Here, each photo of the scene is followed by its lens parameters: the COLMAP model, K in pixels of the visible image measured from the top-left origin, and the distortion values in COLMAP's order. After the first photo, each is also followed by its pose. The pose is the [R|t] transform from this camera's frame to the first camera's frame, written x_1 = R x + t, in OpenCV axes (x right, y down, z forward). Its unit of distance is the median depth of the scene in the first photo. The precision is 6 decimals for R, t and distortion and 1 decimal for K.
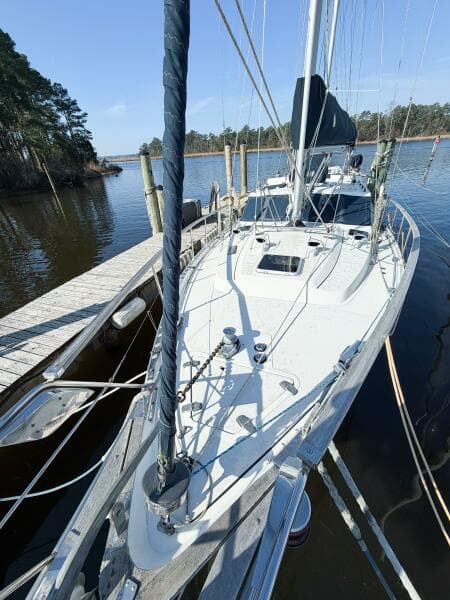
lens RADIAL K [[241.6, 0, 225.0], [0, 241.6, 300.0], [0, 0, 1]] dist [0.002489, -0.000075]
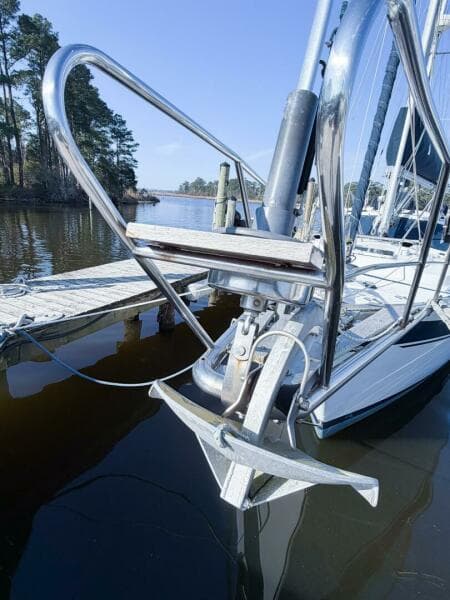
lens RADIAL K [[304.9, 0, 225.0], [0, 304.9, 300.0], [0, 0, 1]] dist [0.001878, 0.000983]
pose [[0.979865, 0.175356, -0.095469, -0.135511], [-0.192620, 0.956096, -0.220859, 0.266001], [0.052548, 0.234801, 0.970622, -0.137970]]
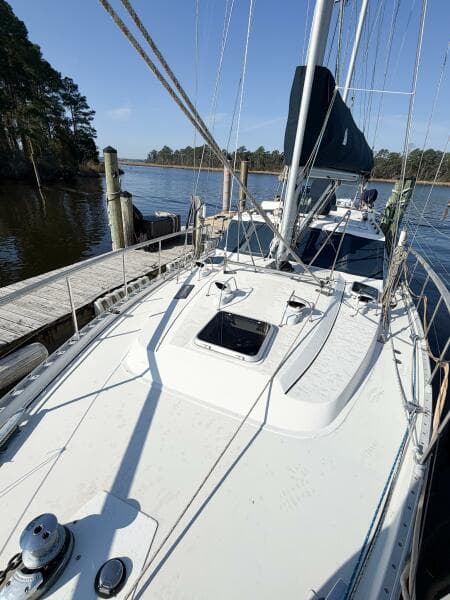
lens RADIAL K [[263.1, 0, 223.6], [0, 263.1, 303.2], [0, 0, 1]] dist [0.001494, 0.000169]
pose [[0.991946, 0.125749, 0.015211, 0.106128], [-0.124167, 0.989079, -0.079408, -0.101321], [-0.025030, 0.076879, 0.996726, 0.194671]]
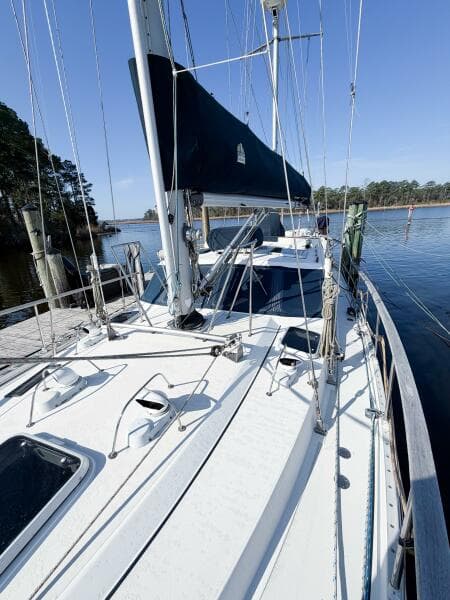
lens RADIAL K [[241.6, 0, 225.0], [0, 241.6, 300.0], [0, 0, 1]] dist [0.002489, -0.000075]
pose [[0.999936, 0.004117, 0.010497, 0.315020], [-0.001738, 0.976100, -0.217314, -0.202534], [-0.011140, 0.217282, 0.976045, 0.387229]]
